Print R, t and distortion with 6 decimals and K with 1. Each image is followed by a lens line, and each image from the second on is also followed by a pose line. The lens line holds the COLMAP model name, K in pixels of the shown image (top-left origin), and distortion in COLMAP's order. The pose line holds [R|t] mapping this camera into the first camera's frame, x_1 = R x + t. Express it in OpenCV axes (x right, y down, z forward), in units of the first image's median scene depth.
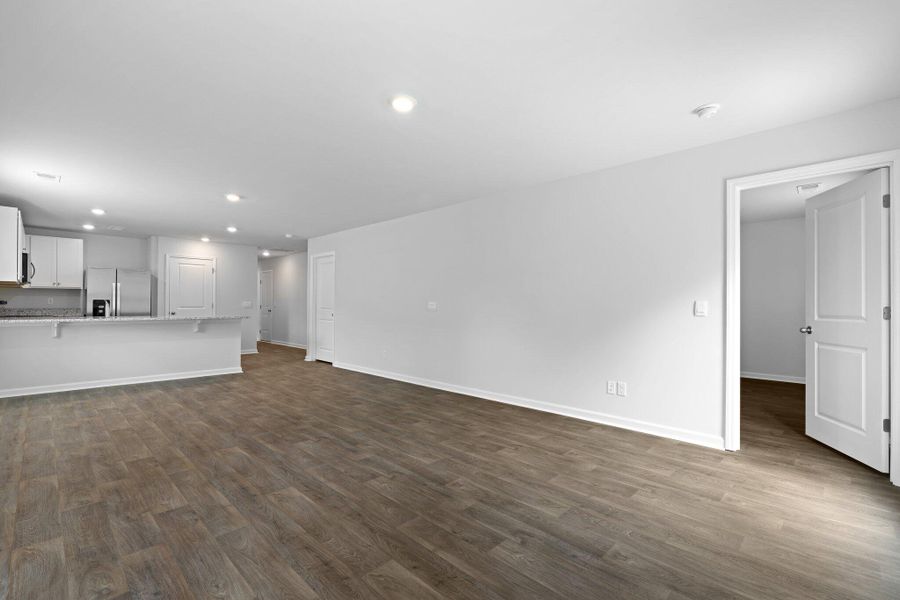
lens RADIAL K [[402.4, 0, 448.9], [0, 402.4, 301.2], [0, 0, 1]] dist [0.003636, -0.001122]
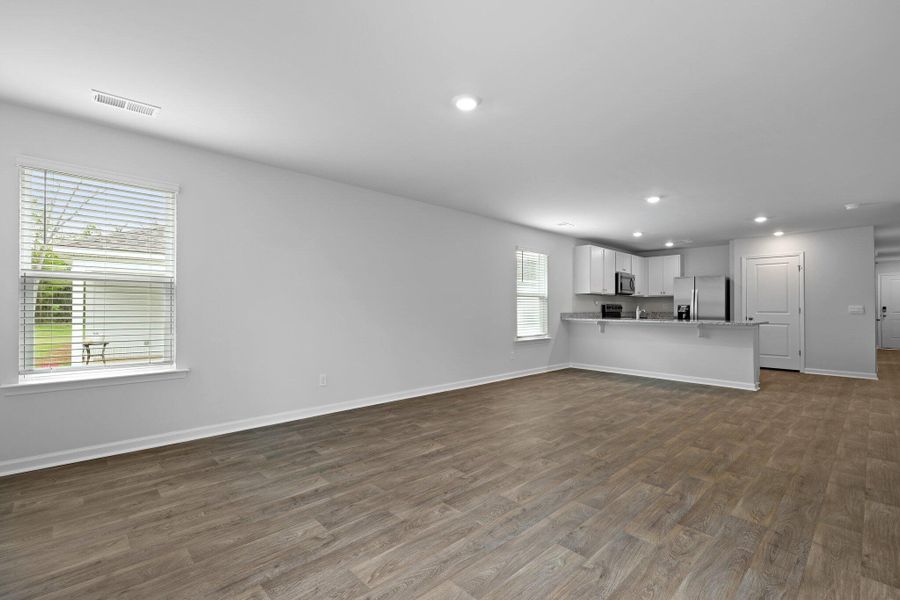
lens RADIAL K [[402.4, 0, 448.1], [0, 402.4, 310.6], [0, 0, 1]] dist [0.003636, -0.001122]
pose [[-0.039502, 0.004092, -0.999211, 0.676893], [0.007319, 0.999966, 0.003806, 0.008095], [0.999193, -0.007163, -0.039530, 0.779514]]
